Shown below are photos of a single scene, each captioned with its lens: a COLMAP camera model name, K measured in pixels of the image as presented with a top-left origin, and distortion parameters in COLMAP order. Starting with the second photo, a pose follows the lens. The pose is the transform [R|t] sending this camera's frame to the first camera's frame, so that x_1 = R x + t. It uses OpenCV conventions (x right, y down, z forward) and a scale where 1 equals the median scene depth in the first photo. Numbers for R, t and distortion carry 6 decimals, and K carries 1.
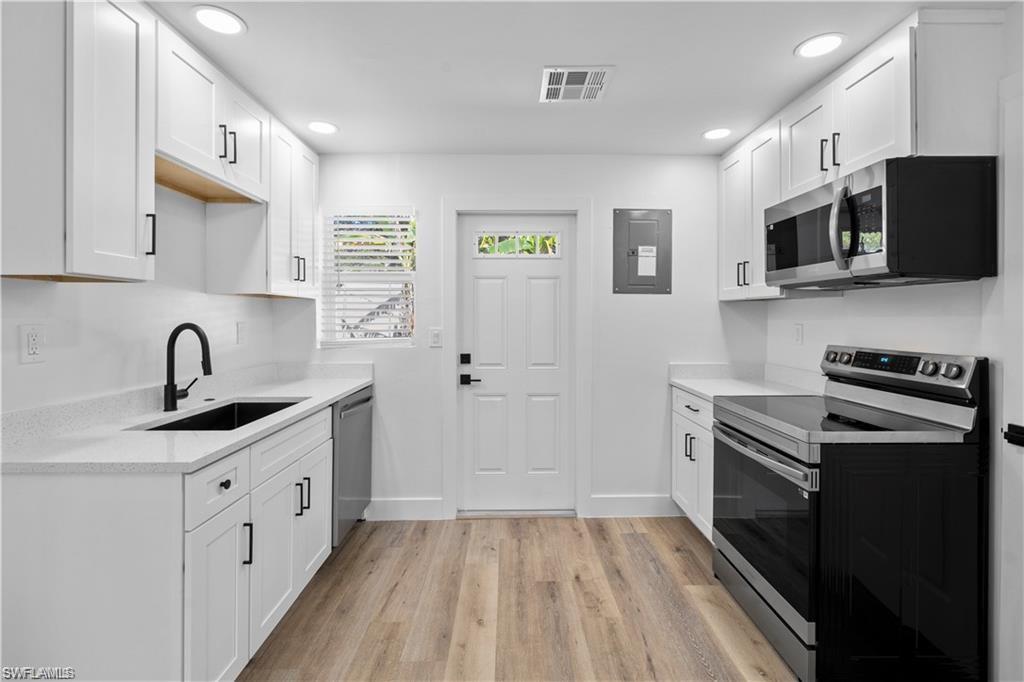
lens RADIAL K [[463.3, 0, 511.3], [0, 463.3, 321.2], [0, 0, 1]] dist [0.000502, 0.000324]
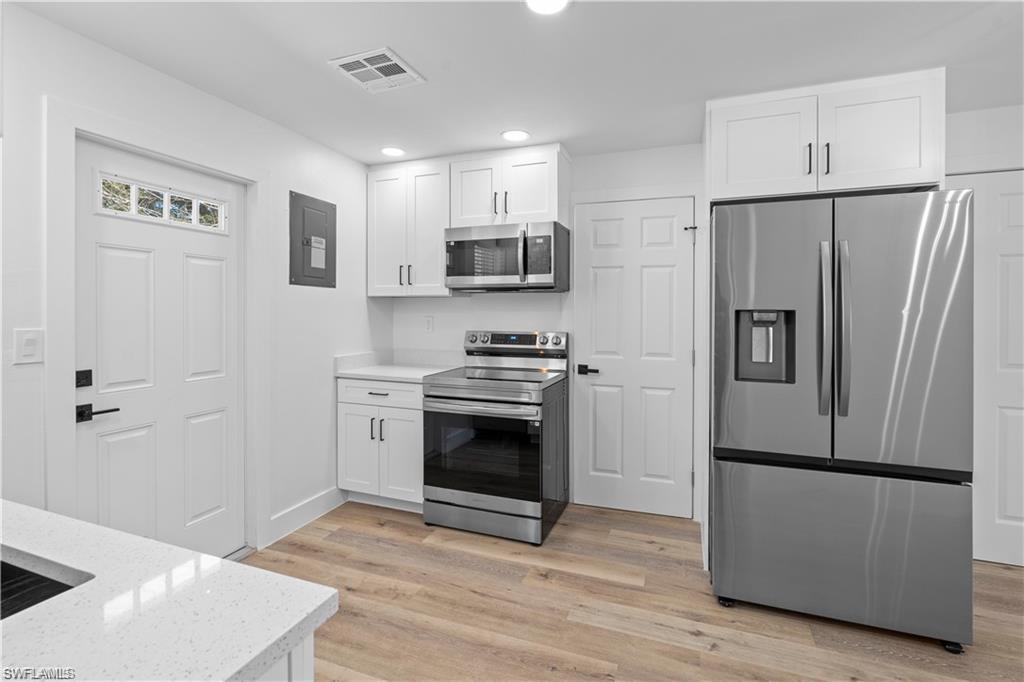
lens RADIAL K [[469.4, 0, 511.2], [0, 469.4, 314.3], [0, 0, 1]] dist [-0.000398, 0.000059]
pose [[0.361748, -0.002454, 0.932273, -0.599724], [0.004387, 0.999990, 0.000930, -0.000307], [-0.932266, 0.003754, 0.361755, 0.339258]]
